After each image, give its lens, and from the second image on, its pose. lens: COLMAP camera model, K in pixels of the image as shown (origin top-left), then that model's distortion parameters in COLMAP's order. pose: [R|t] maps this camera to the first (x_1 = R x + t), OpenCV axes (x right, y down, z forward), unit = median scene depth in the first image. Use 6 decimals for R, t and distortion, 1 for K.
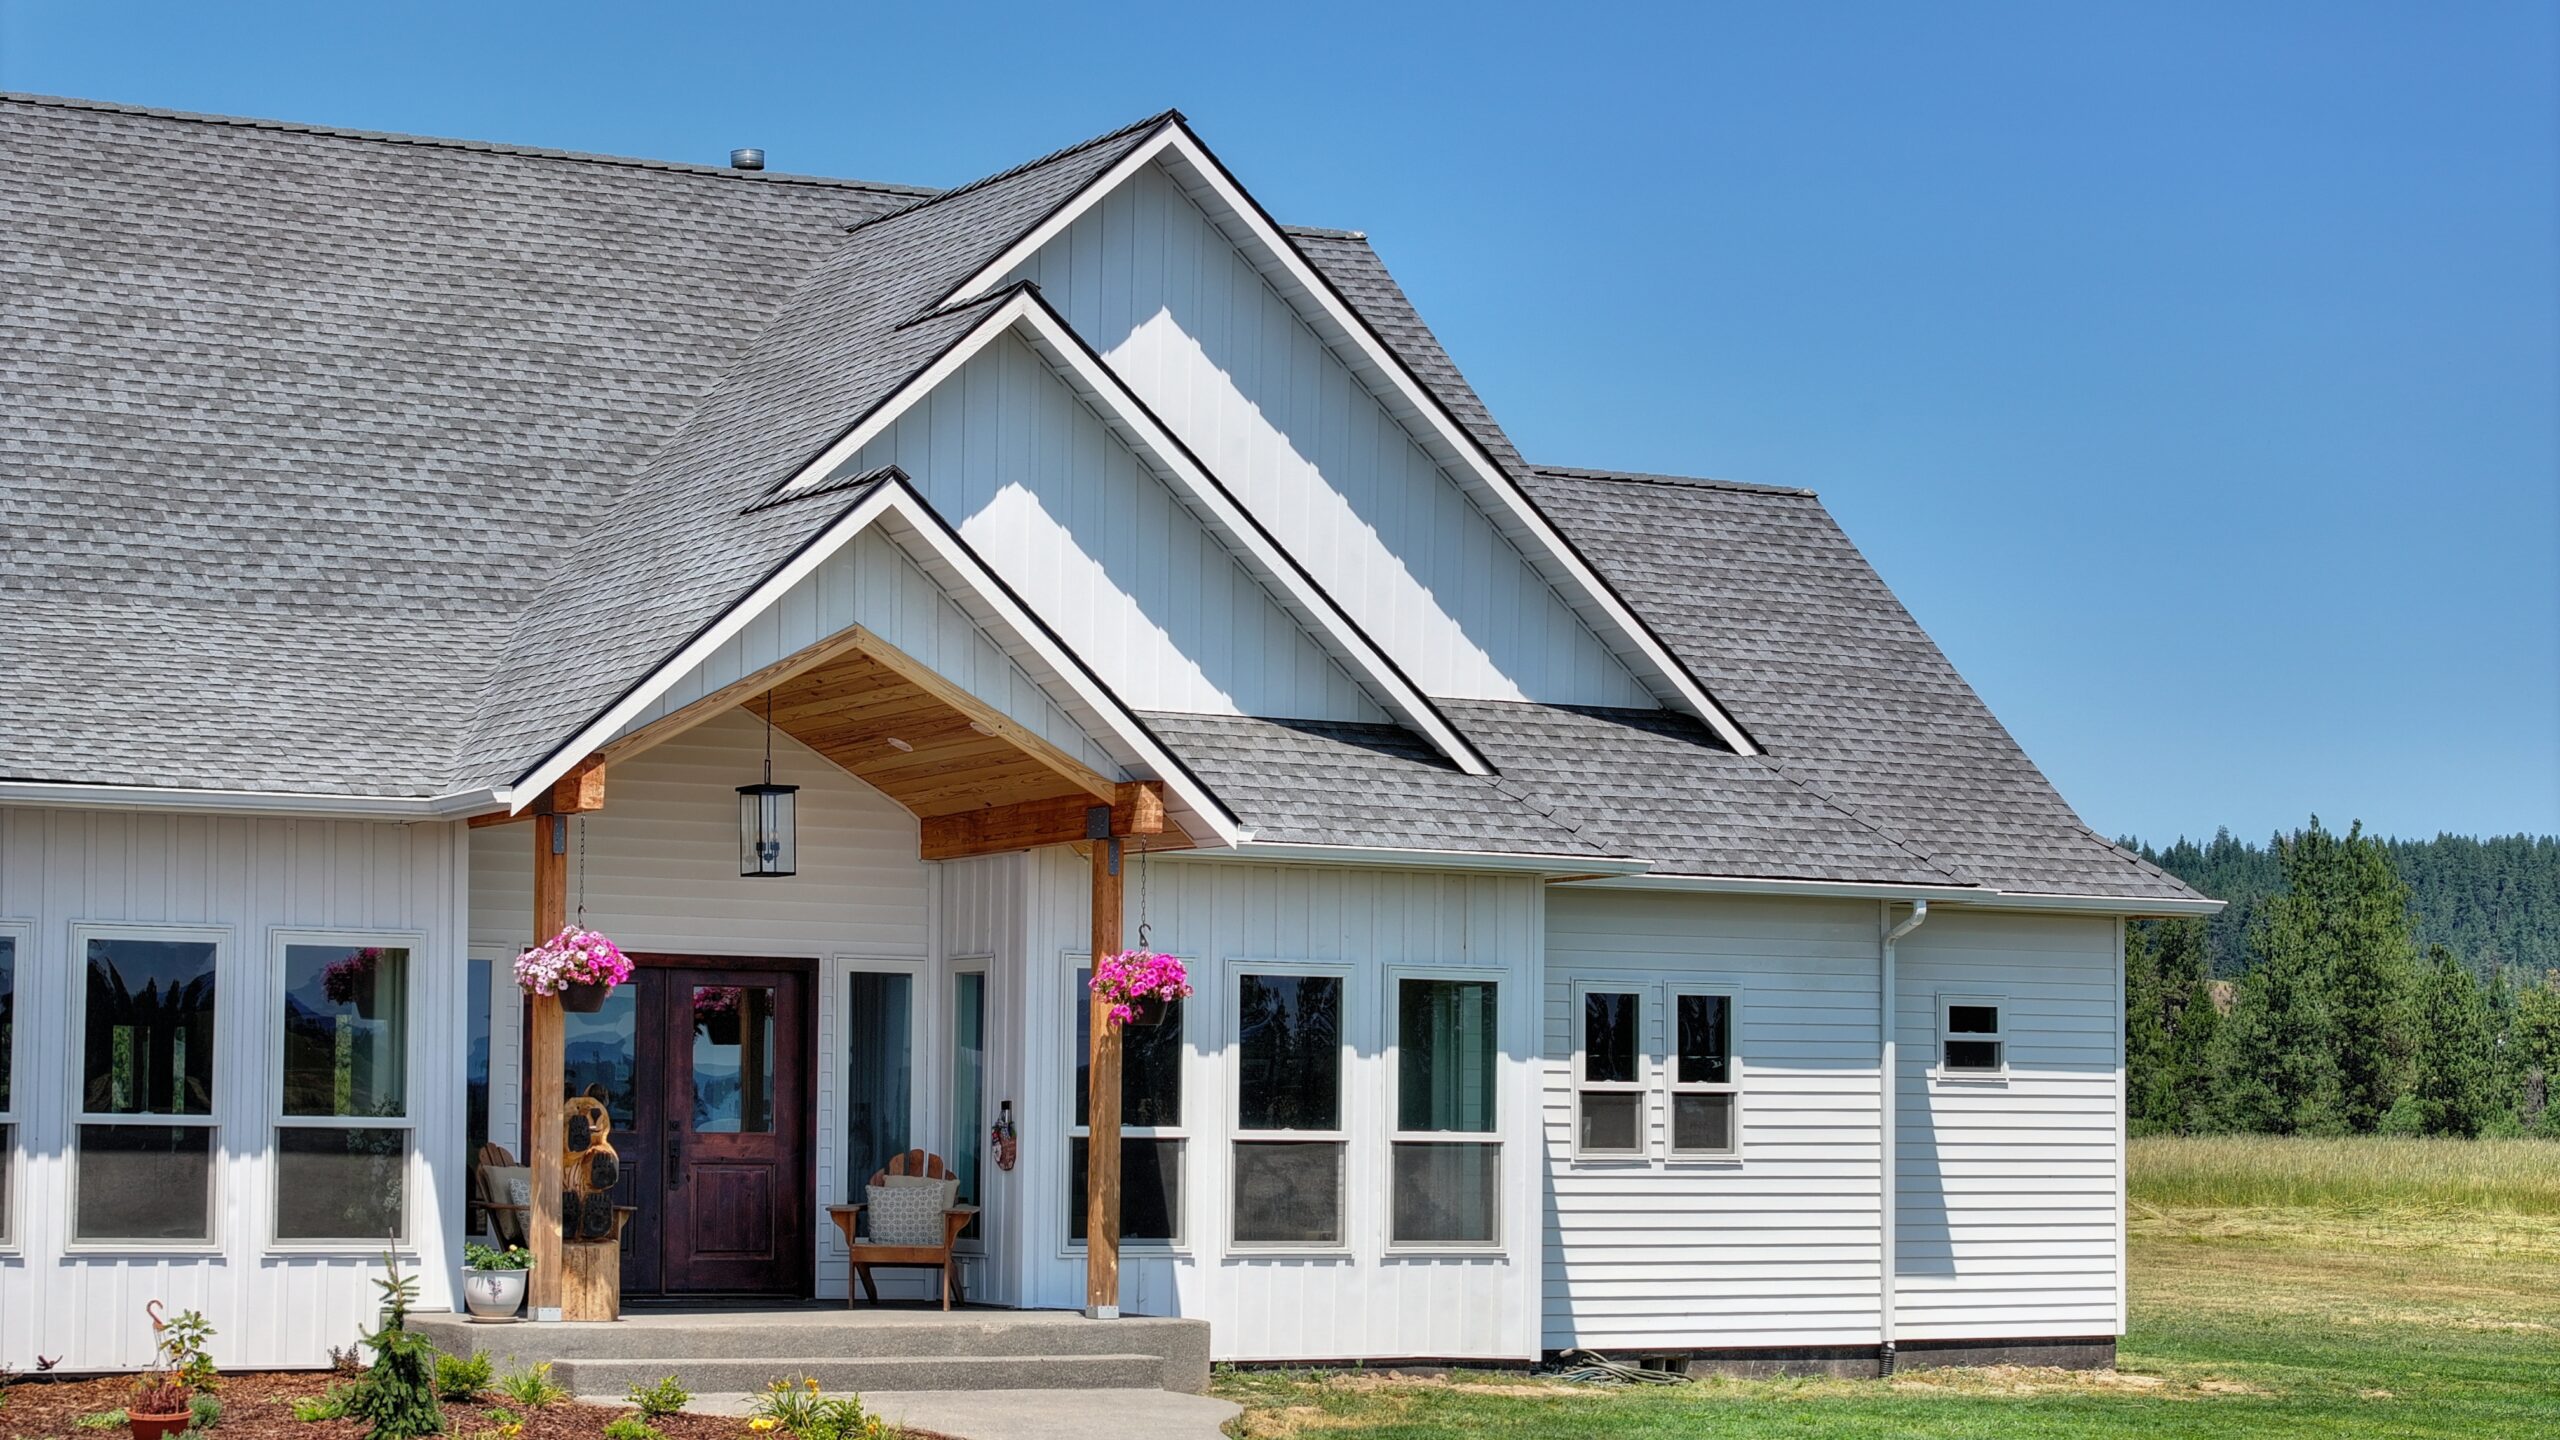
lens RADIAL K [[5119.1, 0, 1289.6], [0, 5119.1, 740.5], [0, 0, 1]] dist [-0.144250, 0.000000]
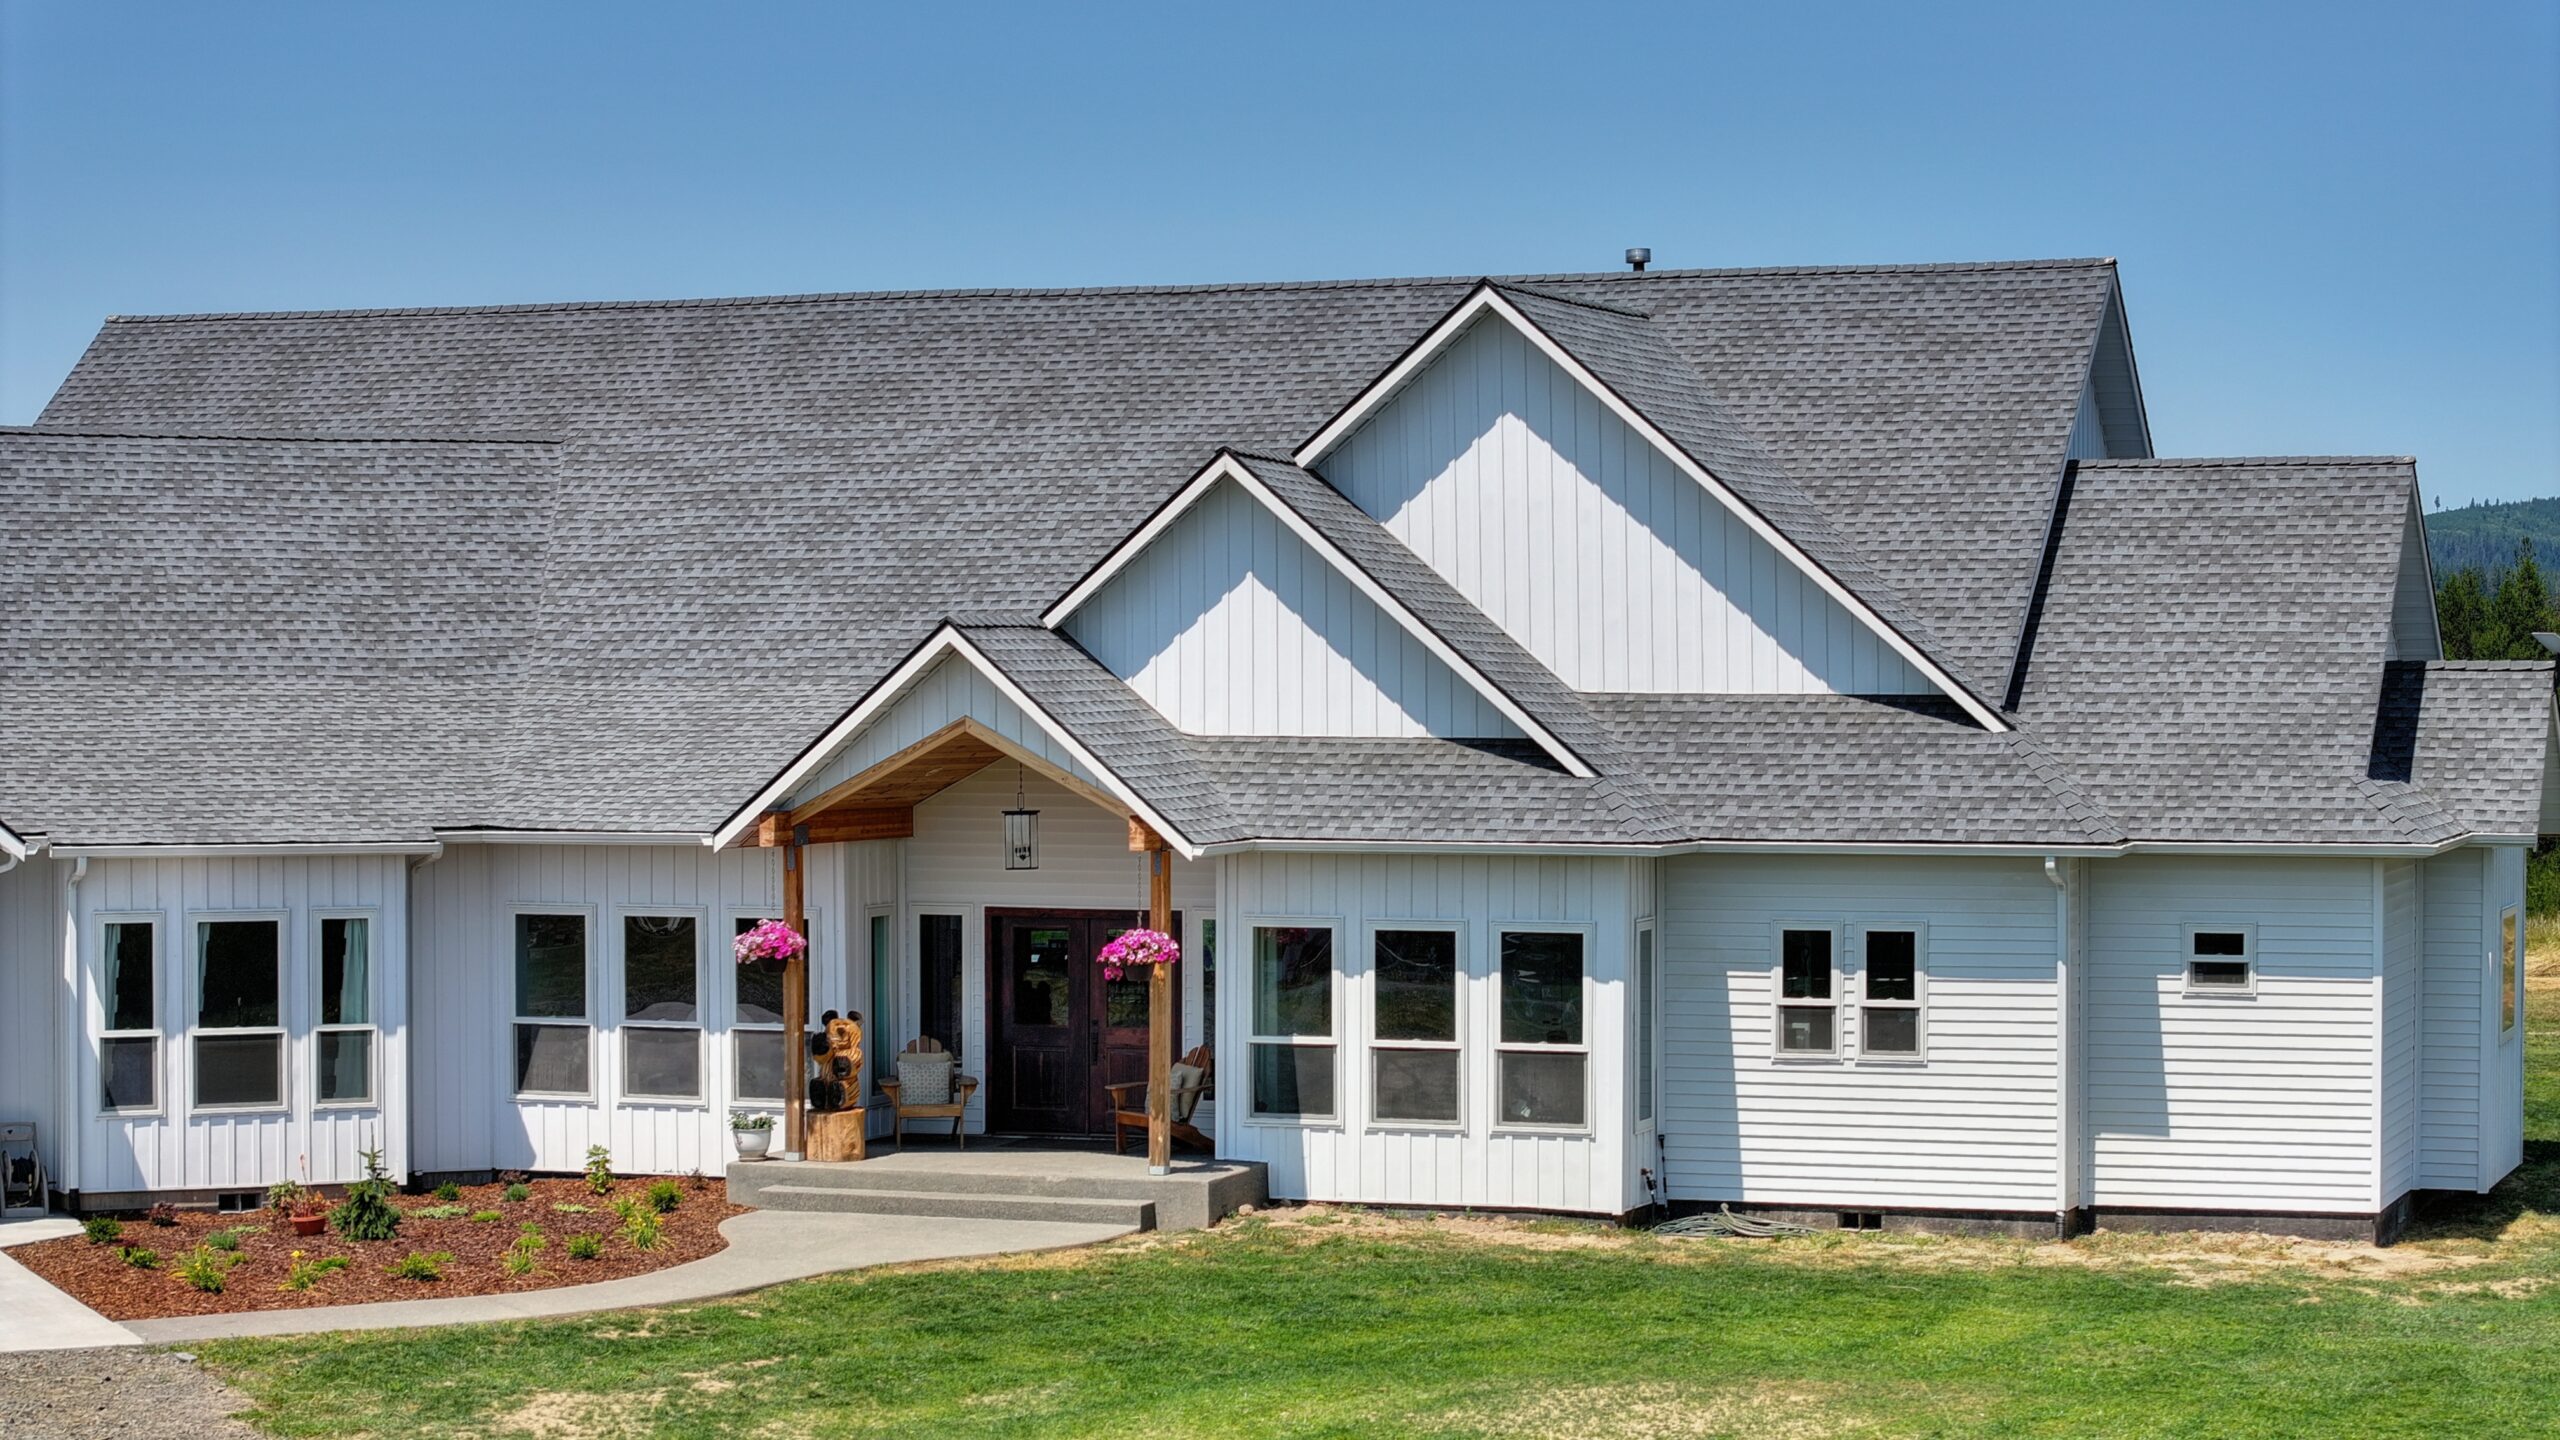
lens RADIAL K [[5119.1, 0, 1323.0], [0, 5119.1, 735.2], [0, 0, 1]] dist [-0.144250, 0.000000]
pose [[0.651685, 0.002106, -0.758487, 1.036179], [0.067981, 0.995809, 0.061173, -0.093554], [0.755437, -0.091428, 0.648811, 0.079621]]
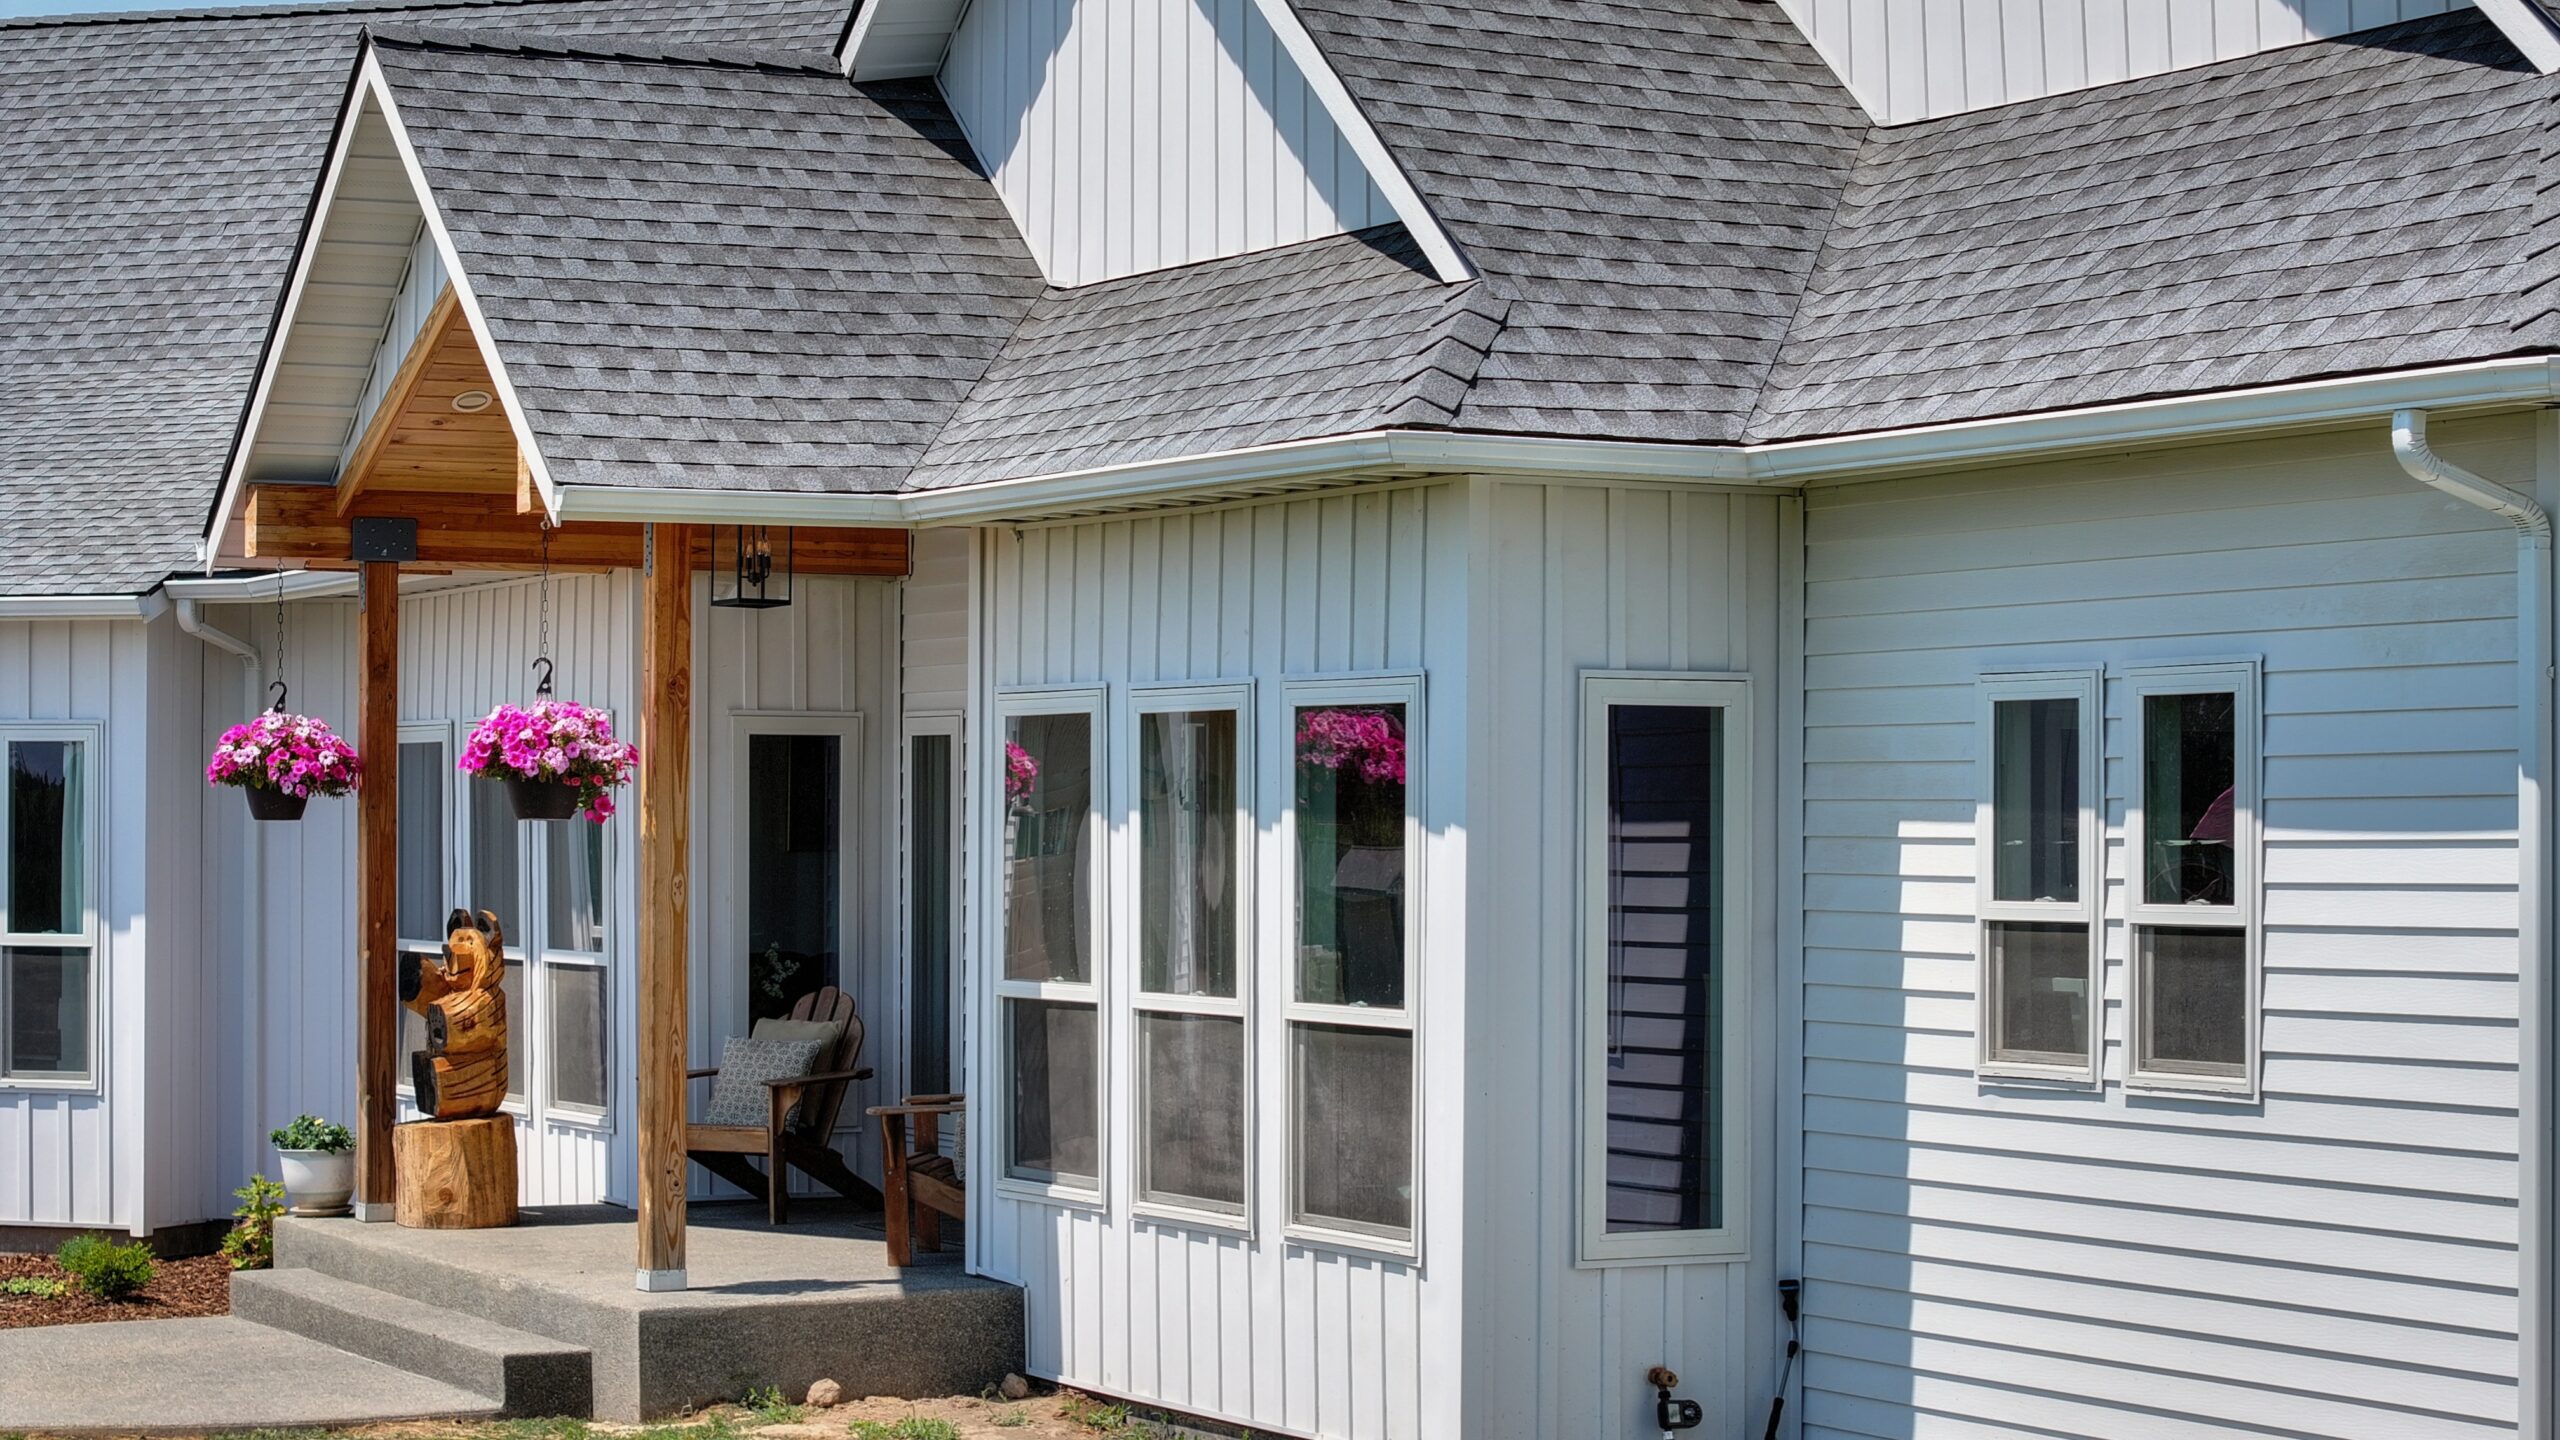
lens RADIAL K [[5119.1, 0, 1292.5], [0, 5119.1, 729.3], [0, 0, 1]] dist [-0.144250, 0.000000]
pose [[-0.045215, -0.026904, -0.998615, 0.540210], [0.078628, 0.996440, -0.030406, 0.064921], [0.995878, -0.079893, -0.042939, 1.027676]]
